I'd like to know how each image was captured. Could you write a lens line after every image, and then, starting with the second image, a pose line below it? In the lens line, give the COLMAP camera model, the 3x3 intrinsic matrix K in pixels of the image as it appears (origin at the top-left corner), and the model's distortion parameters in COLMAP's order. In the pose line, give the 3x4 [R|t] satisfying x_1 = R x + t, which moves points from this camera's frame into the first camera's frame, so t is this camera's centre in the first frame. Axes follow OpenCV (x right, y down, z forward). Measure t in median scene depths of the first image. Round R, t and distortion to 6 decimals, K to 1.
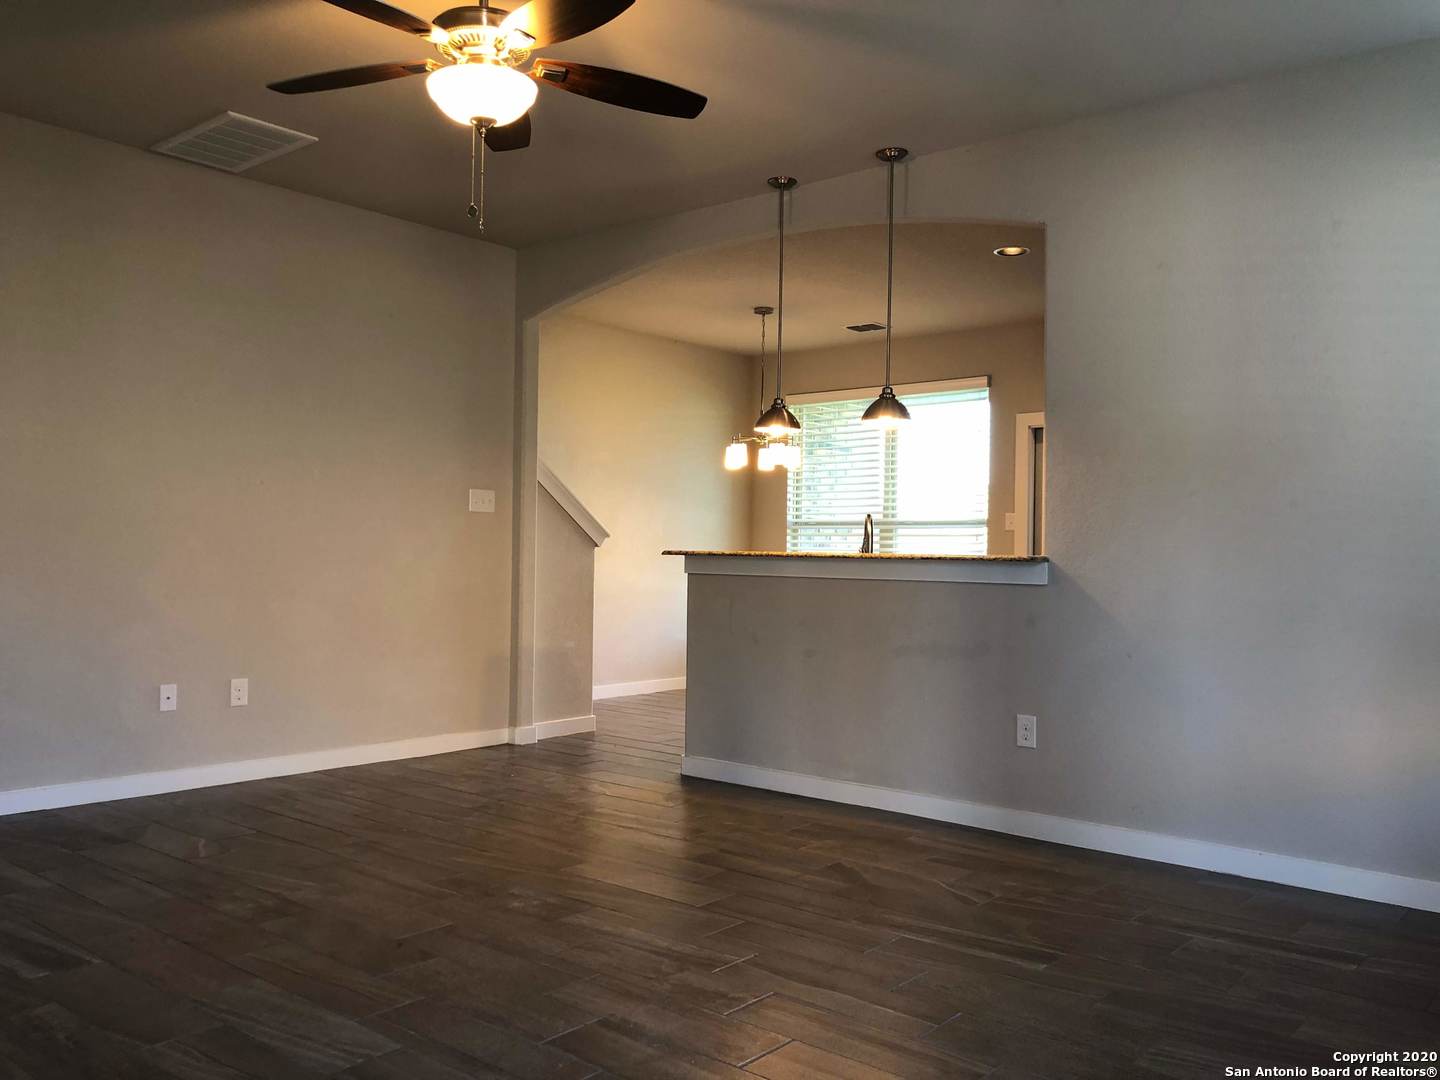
lens RADIAL K [[1182.2, 0, 728.1], [0, 1182.2, 541.2], [0, 0, 1]] dist [0.034460, -0.039032]
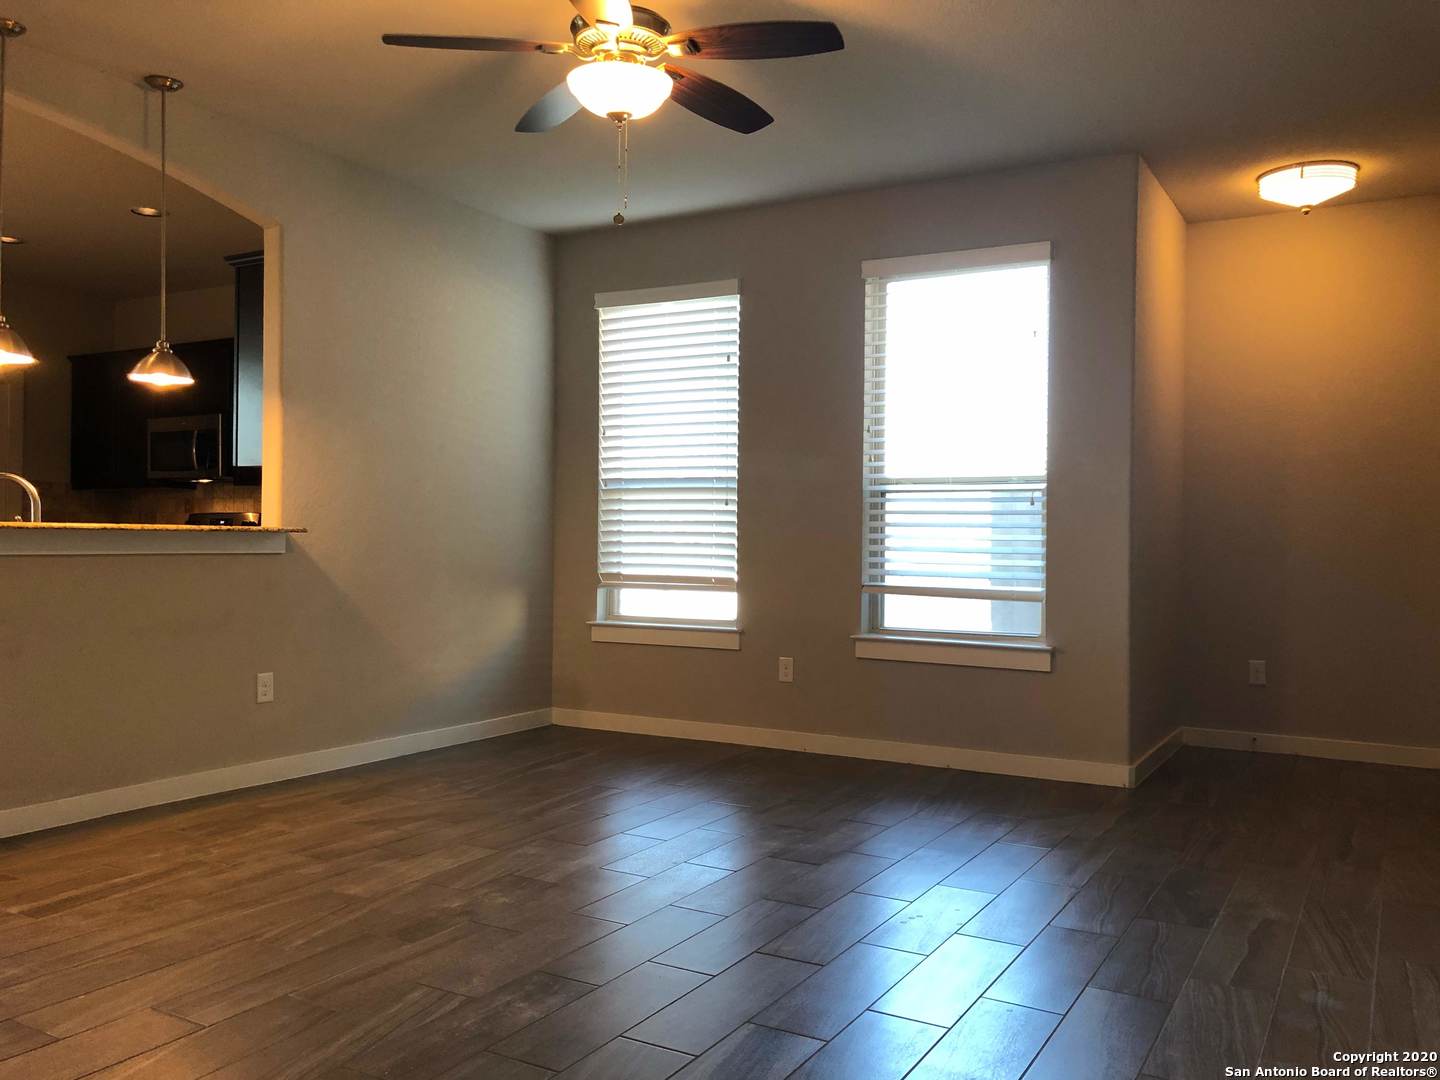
lens RADIAL K [[1182.2, 0, 726.3], [0, 1182.2, 547.6], [0, 0, 1]] dist [0.034460, -0.039032]
pose [[-0.176544, -0.025373, 0.983966, -0.920862], [-0.025906, 0.999441, 0.021124, -0.002354], [-0.983952, -0.021761, -0.177102, 0.803052]]
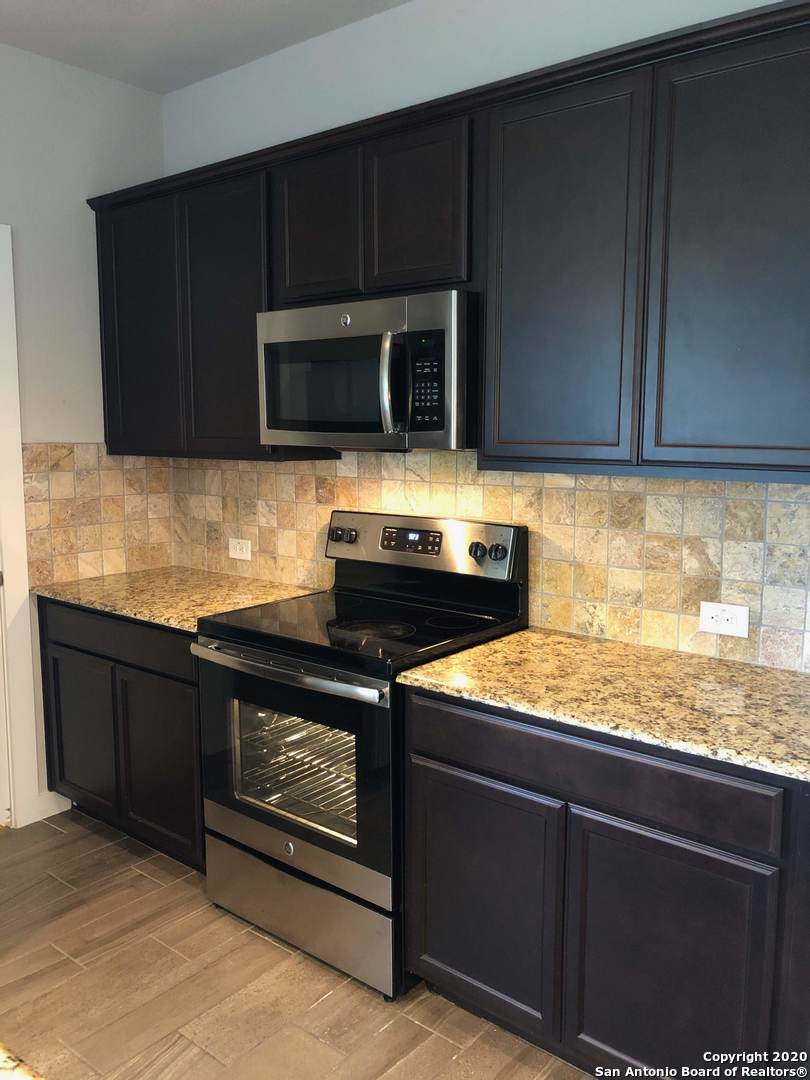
lens RADIAL K [[886.6, 0, 405.3], [0, 886.6, 532.7], [0, 0, 1]] dist [0.034460, -0.039032]
pose [[-0.010367, -0.143395, 0.989611, 0.350545], [-0.014071, 0.989587, 0.143244, -0.074713], [-0.999847, -0.012439, -0.012277, 1.243807]]
